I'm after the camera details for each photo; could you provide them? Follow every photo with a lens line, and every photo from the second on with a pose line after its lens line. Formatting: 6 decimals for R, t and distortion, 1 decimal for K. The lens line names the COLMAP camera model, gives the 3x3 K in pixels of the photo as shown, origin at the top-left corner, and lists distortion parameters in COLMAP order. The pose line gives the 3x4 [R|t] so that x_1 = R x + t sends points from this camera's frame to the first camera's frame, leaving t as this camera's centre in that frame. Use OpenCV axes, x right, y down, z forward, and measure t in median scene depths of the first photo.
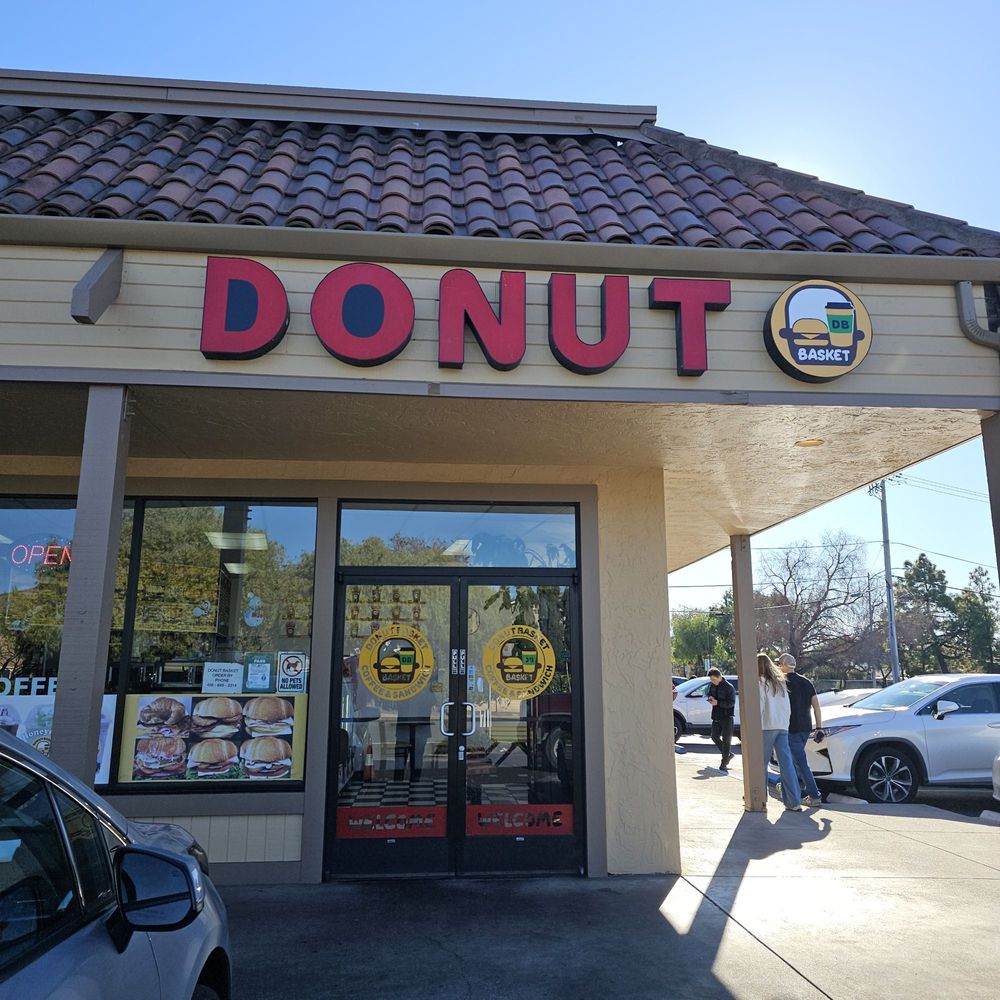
lens RADIAL K [[876.2, 0, 500.0], [0, 876.2, 500.0], [0, 0, 1]] dist [0.042708, -0.017820]
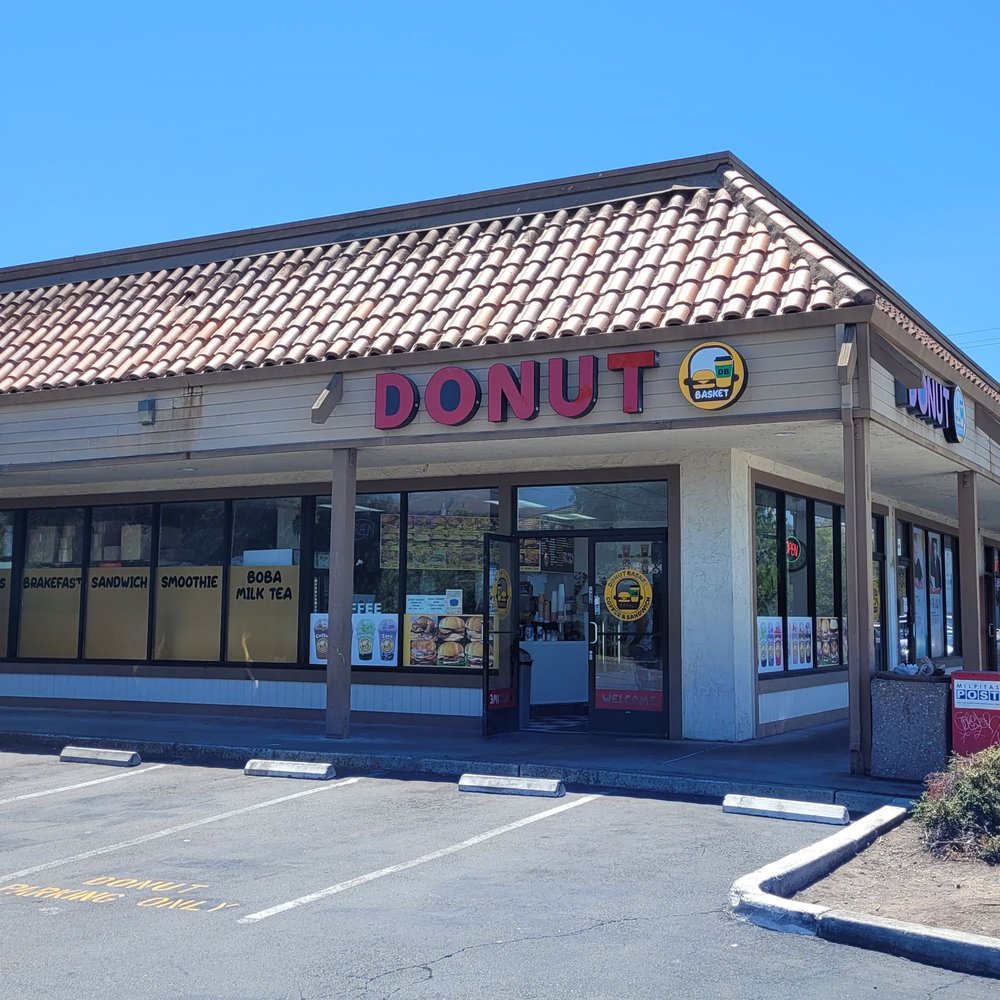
lens RADIAL K [[1331.1, 0, 500.0], [0, 1331.1, 500.0], [0, 0, 1]] dist [0.011290, 0.009648]
pose [[0.839510, -0.040692, -0.541819, 1.069432], [0.099165, 0.991918, 0.079153, -0.165699], [0.534219, -0.120179, 0.836760, -0.938160]]
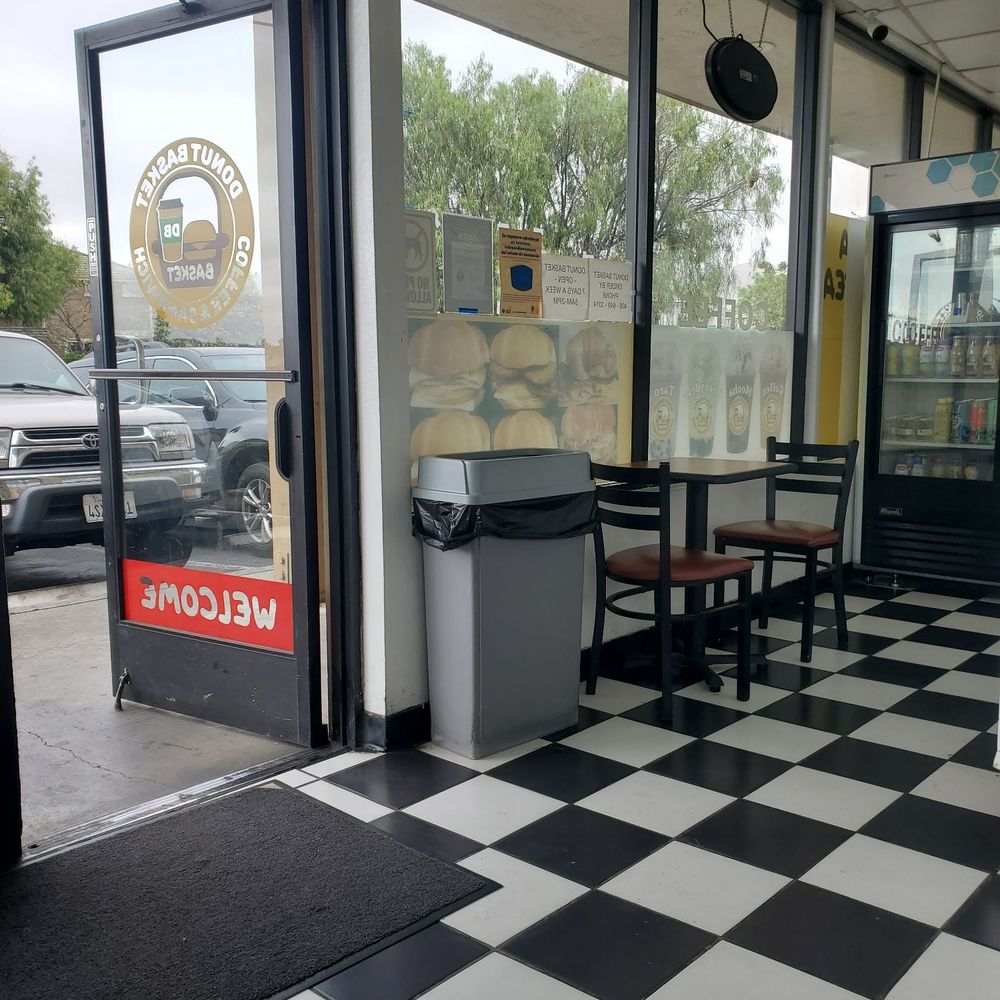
lens RADIAL K [[1024.6, 0, 500.0], [0, 1024.6, 500.0], [0, 0, 1]] dist [0.018778, 0.016408]
pose [[-0.730932, 0.085049, -0.677130, 0.065528], [0.146799, 0.988572, -0.034297, 0.335505], [0.666474, -0.124470, -0.735064, 1.388214]]
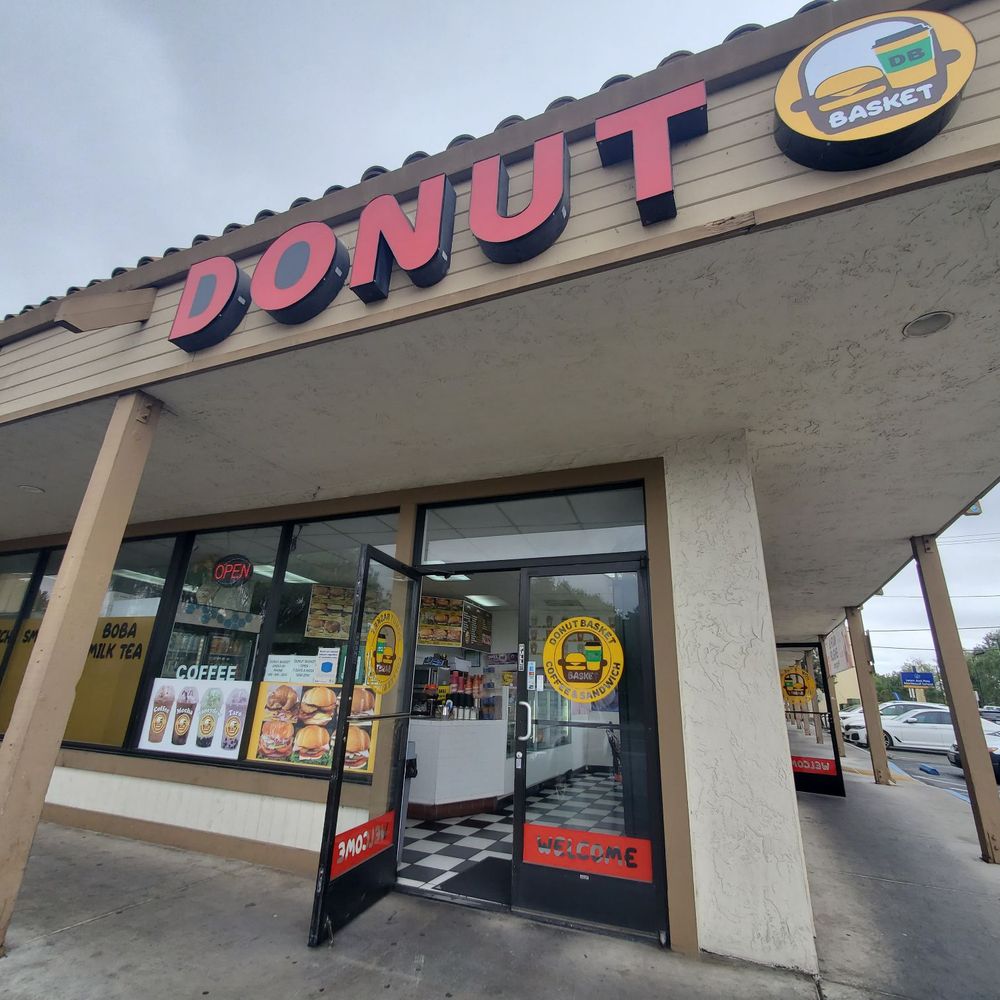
lens RADIAL K [[524.6, 0, 513.9], [0, 524.6, 505.7], [0, 0, 1]] dist [-0.000221, -0.000603]
pose [[0.891674, -0.121630, -0.436032, 0.221130], [0.055712, 0.985390, -0.160942, 0.119474], [0.449237, 0.119216, 0.885423, 0.500405]]
